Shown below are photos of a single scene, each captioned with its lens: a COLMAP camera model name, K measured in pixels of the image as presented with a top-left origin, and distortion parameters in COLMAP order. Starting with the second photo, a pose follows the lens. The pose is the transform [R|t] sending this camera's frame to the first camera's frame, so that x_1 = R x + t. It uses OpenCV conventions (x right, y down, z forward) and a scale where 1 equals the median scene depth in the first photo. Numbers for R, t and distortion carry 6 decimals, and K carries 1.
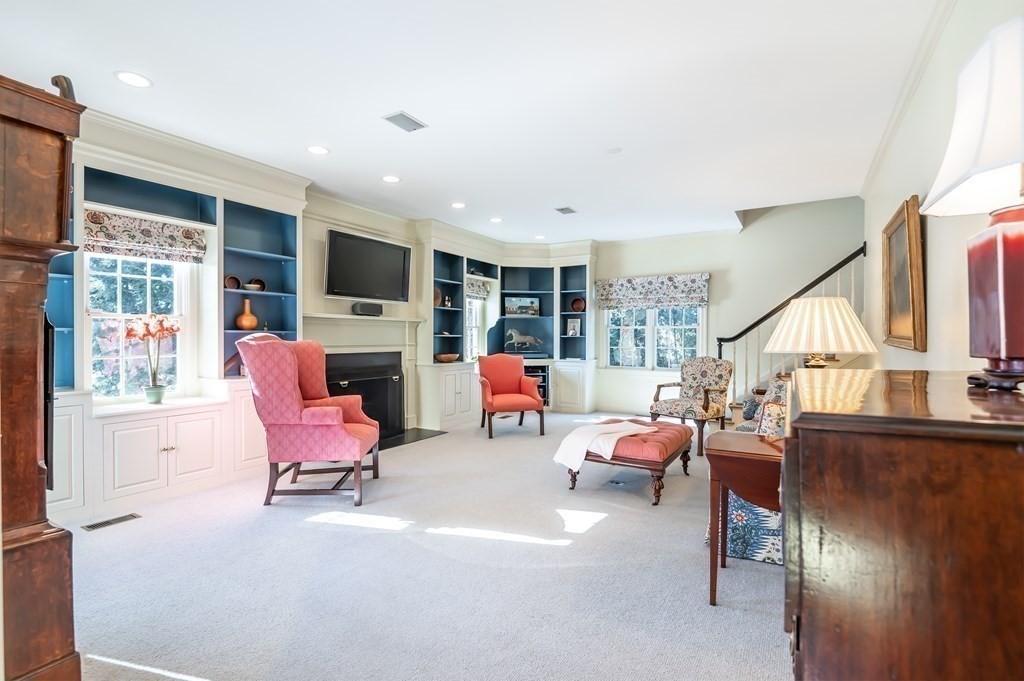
lens RADIAL K [[475.9, 0, 509.2], [0, 475.9, 341.4], [0, 0, 1]] dist [-0.002412, -0.000122]
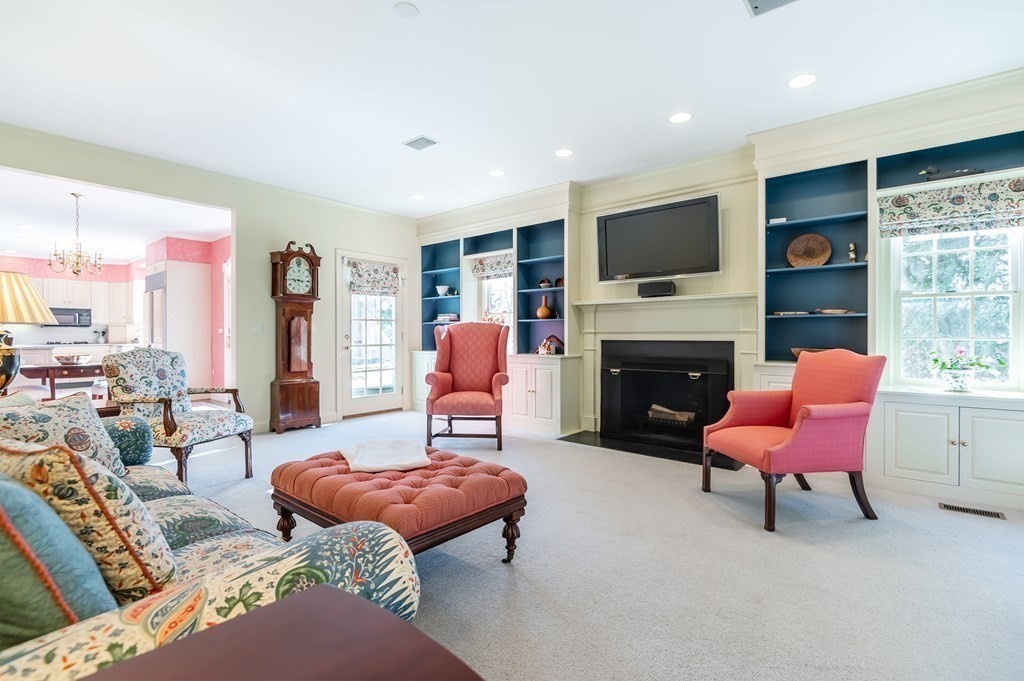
lens RADIAL K [[478.1, 0, 510.0], [0, 478.1, 334.7], [0, 0, 1]] dist [-0.013040, -0.000045]
pose [[-0.170536, 0.014112, -0.985250, 0.525782], [0.005139, 0.999897, 0.013432, 0.000492], [0.985338, -0.002773, -0.170591, 0.796231]]
